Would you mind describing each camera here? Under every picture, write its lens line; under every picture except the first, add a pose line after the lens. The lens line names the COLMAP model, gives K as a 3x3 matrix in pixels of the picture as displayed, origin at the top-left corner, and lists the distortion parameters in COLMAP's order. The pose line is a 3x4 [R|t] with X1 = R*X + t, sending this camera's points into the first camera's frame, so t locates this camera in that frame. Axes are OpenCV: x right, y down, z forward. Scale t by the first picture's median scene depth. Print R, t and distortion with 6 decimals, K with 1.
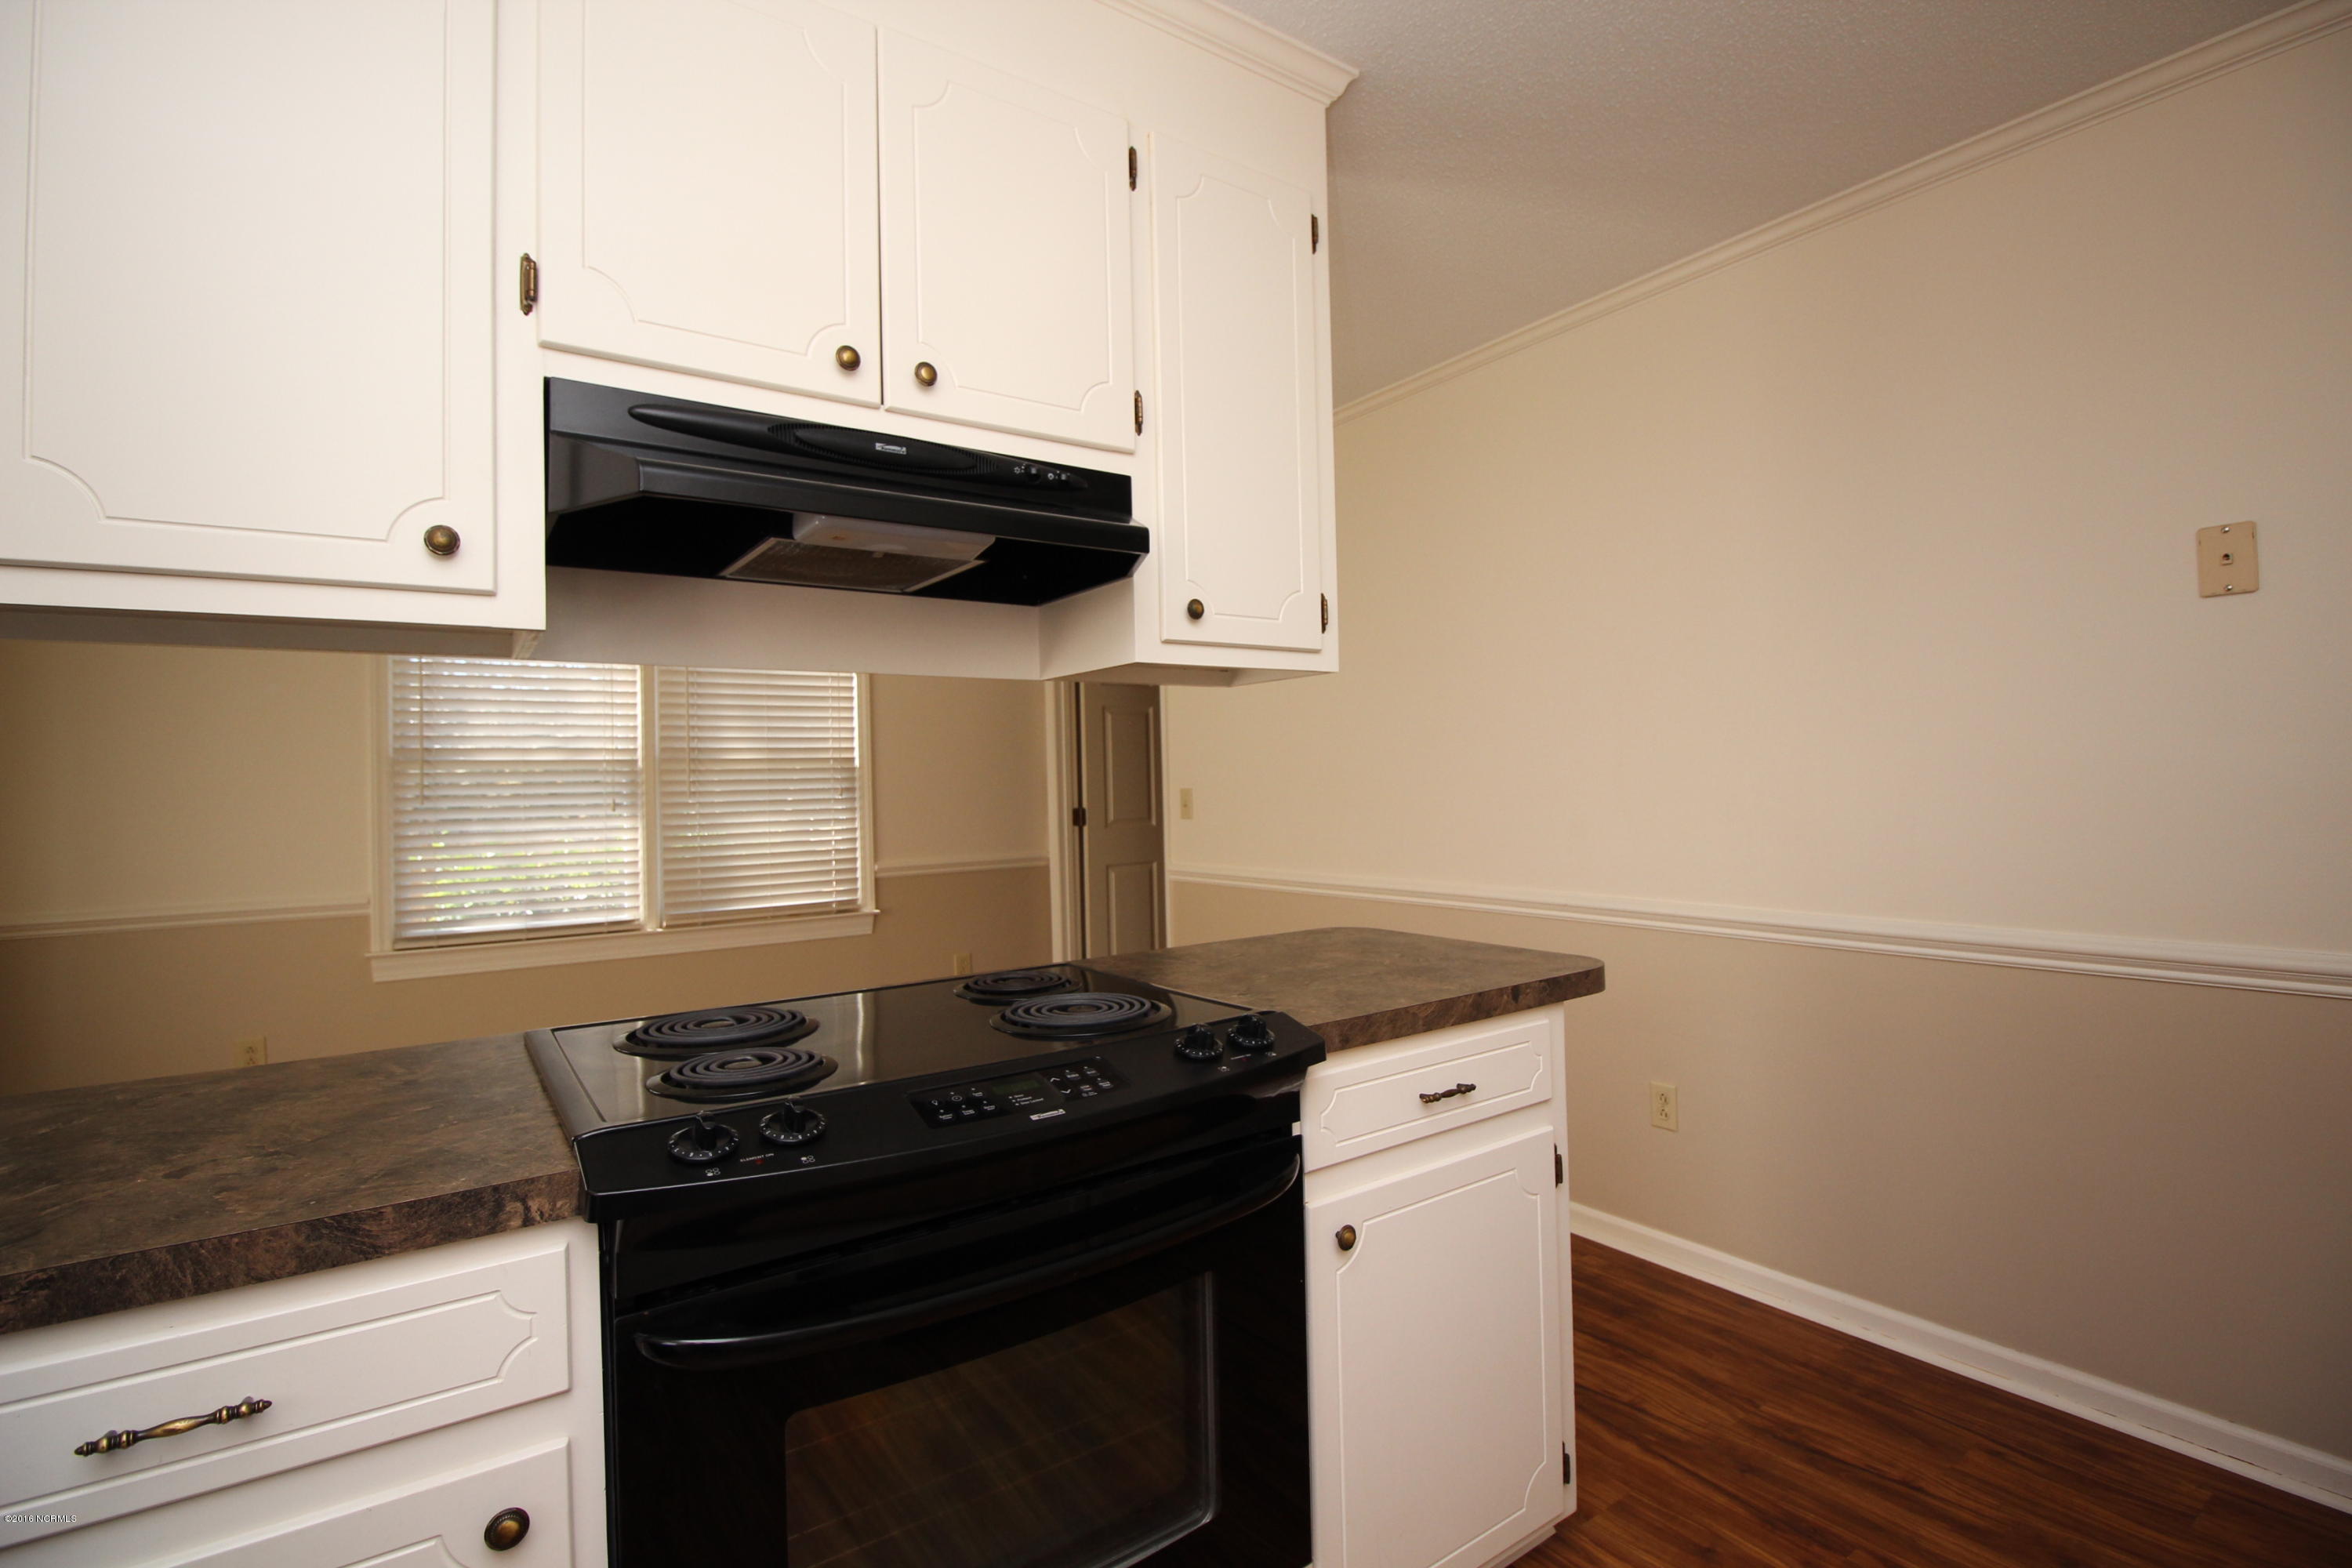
lens RADIAL K [[1092.1, 0, 1200.5], [0, 1092.1, 753.4], [0, 0, 1]] dist [-0.001231, -0.012558]
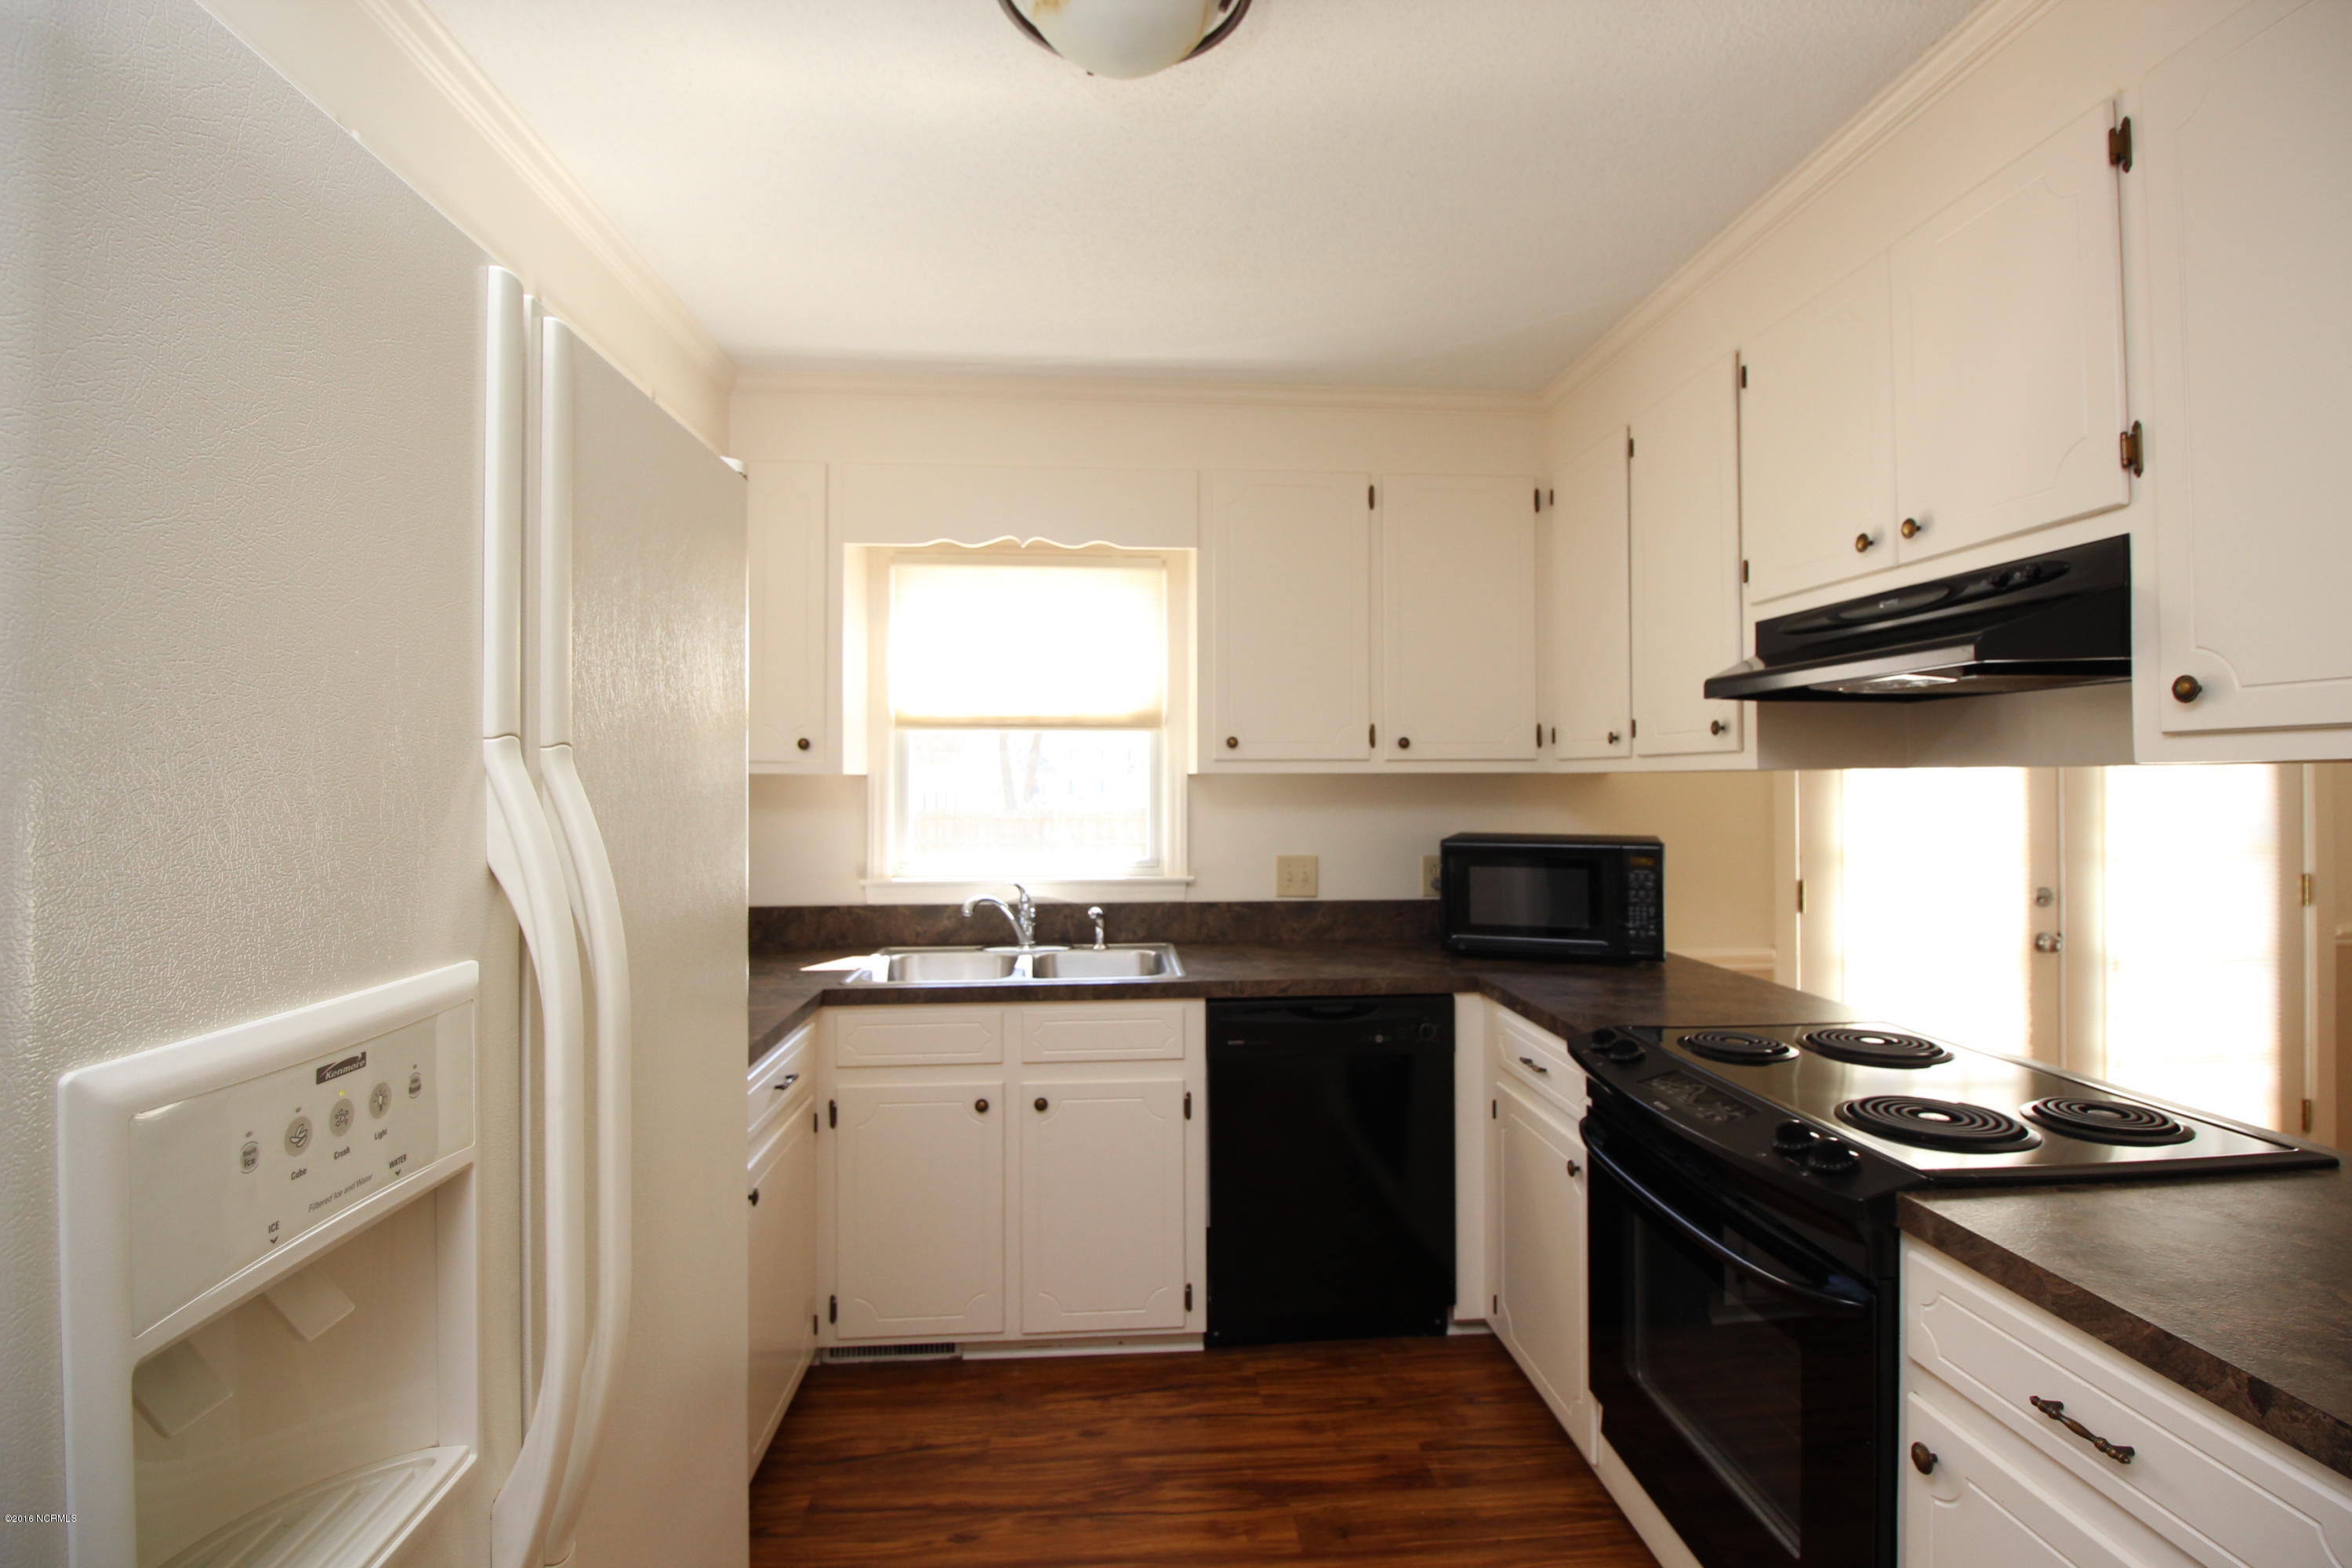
lens RADIAL K [[1092.1, 0, 1186.7], [0, 1092.1, 766.6], [0, 0, 1]] dist [-0.001231, -0.012558]
pose [[-0.510583, 0.013708, -0.859719, 0.378901], [0.037861, 0.999262, -0.006553, -0.039691], [0.858994, -0.035896, -0.510725, 0.312104]]
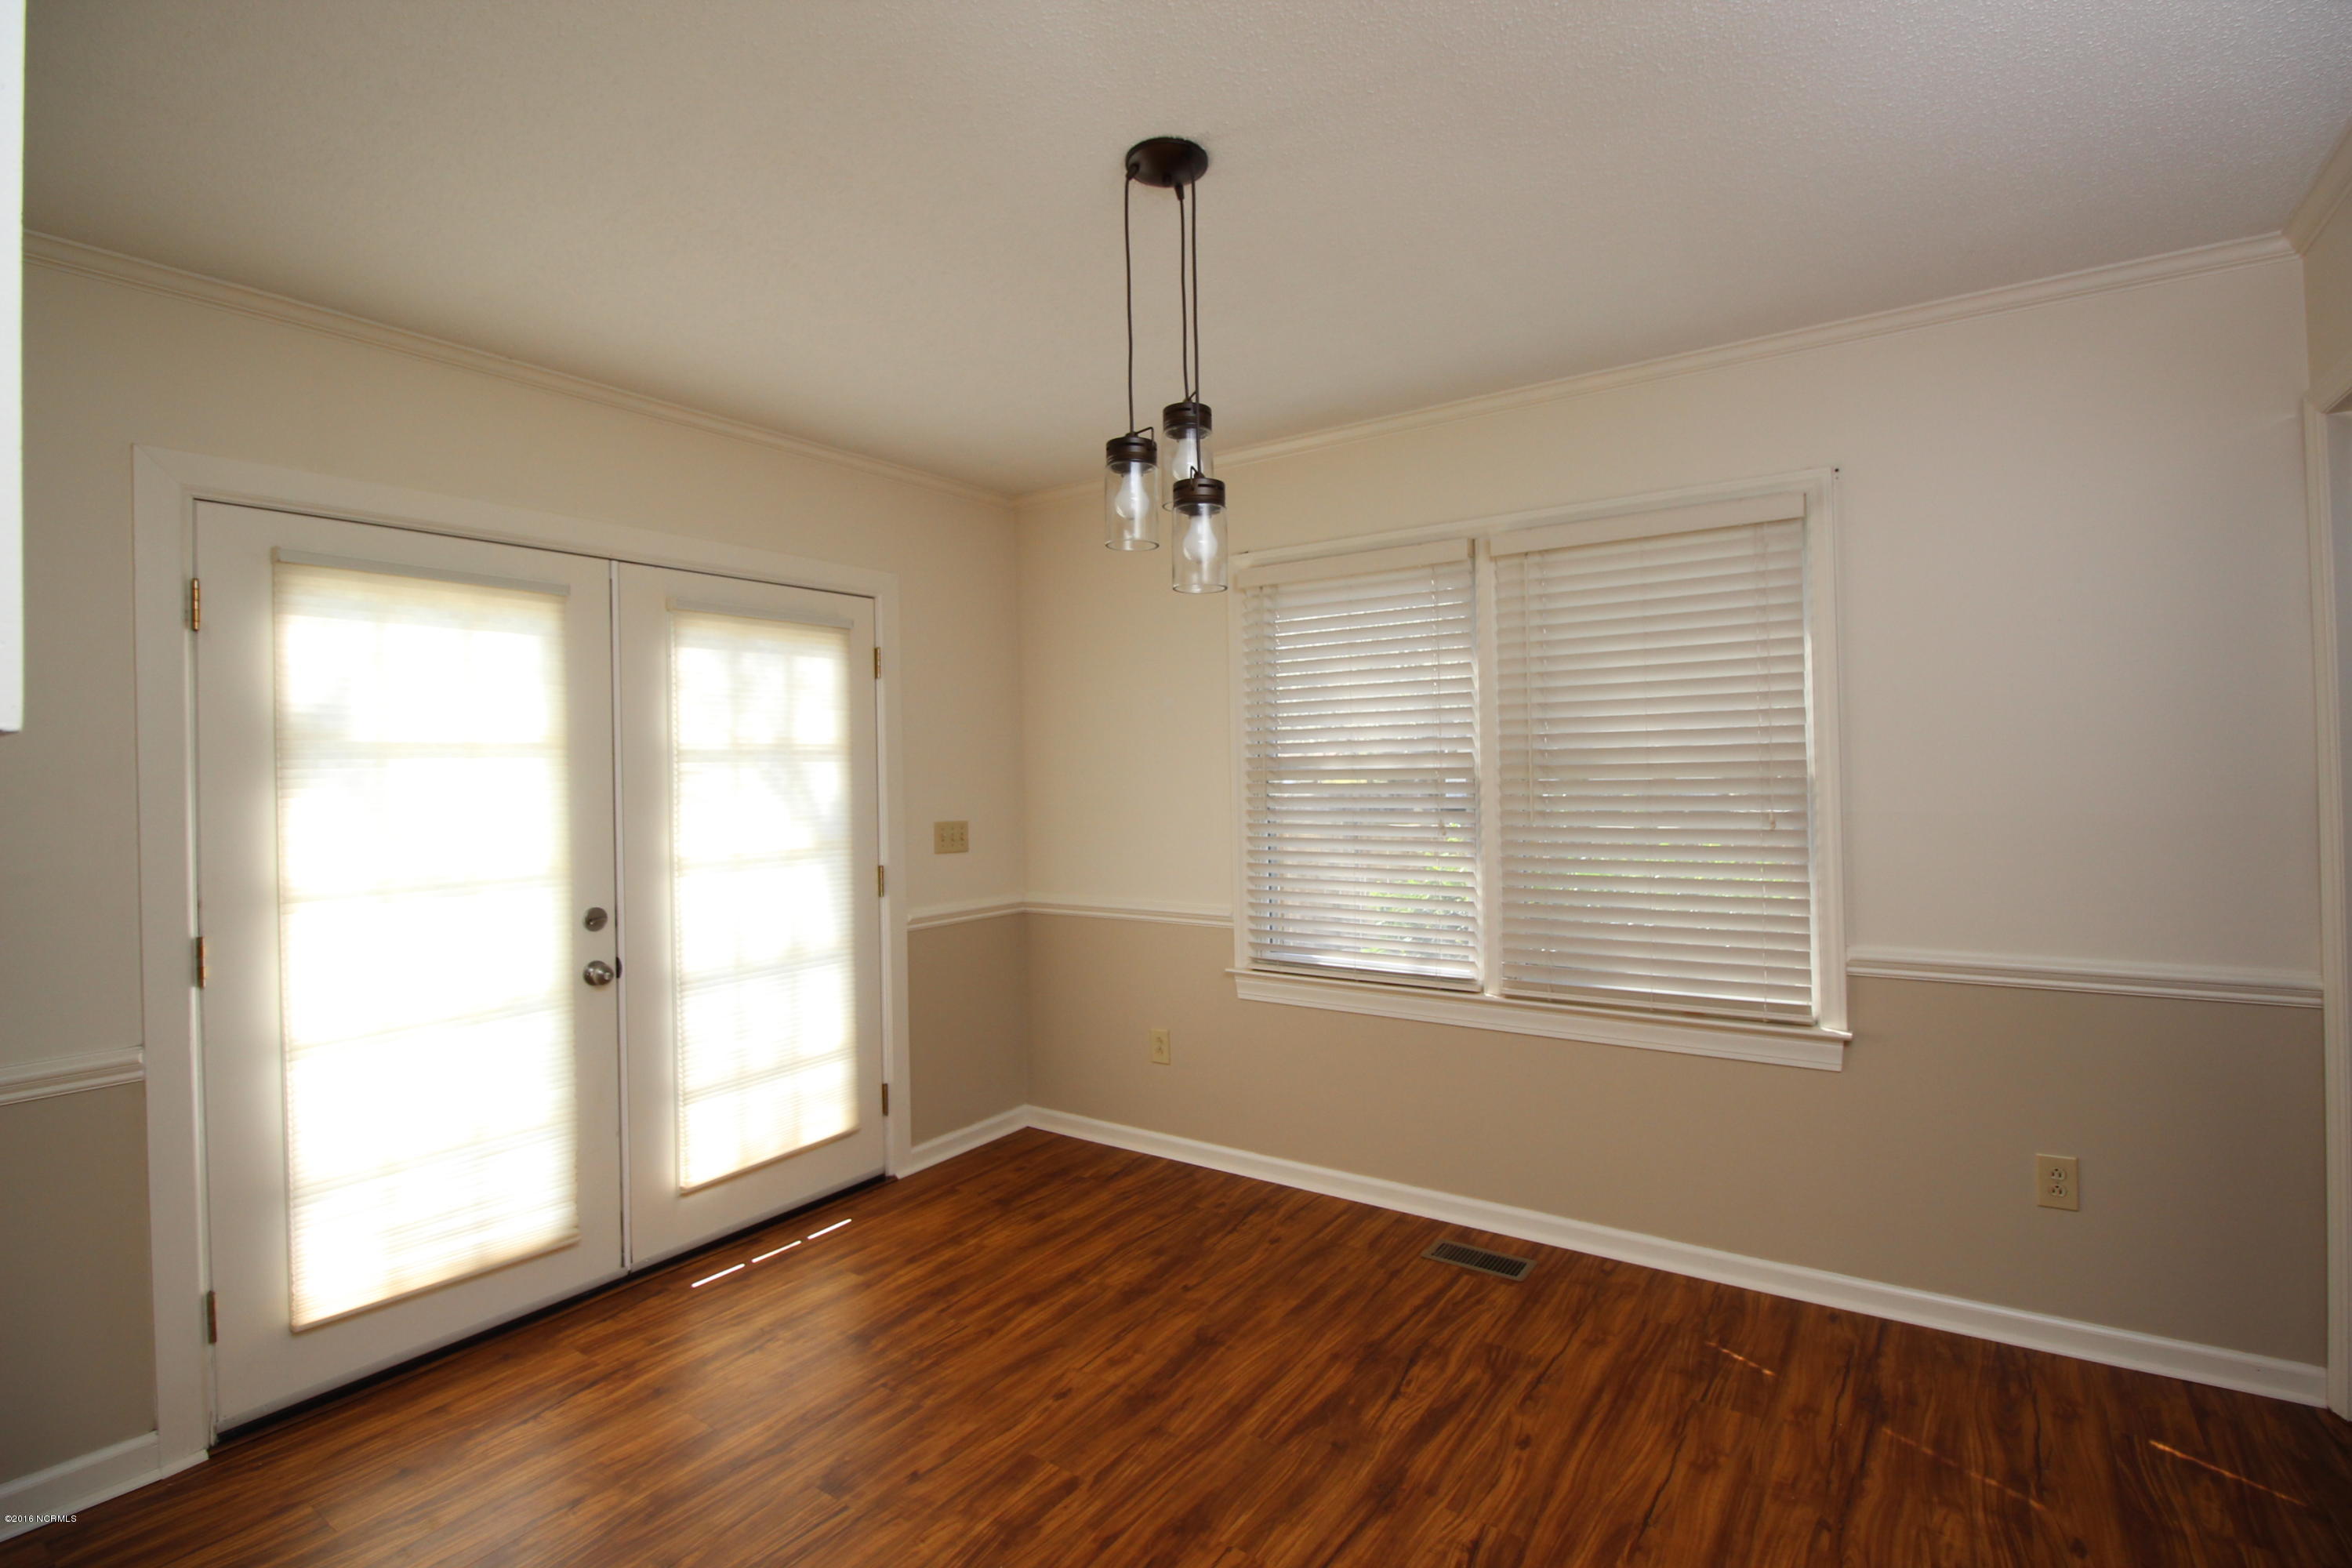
lens RADIAL K [[1092.1, 0, 1182.9], [0, 1092.1, 770.1], [0, 0, 1]] dist [-0.001231, -0.012558]
pose [[0.339950, 0.017554, -0.940280, 0.125778], [0.037881, 0.998759, 0.032341, -0.025253], [0.939680, -0.046613, 0.338863, 0.563882]]
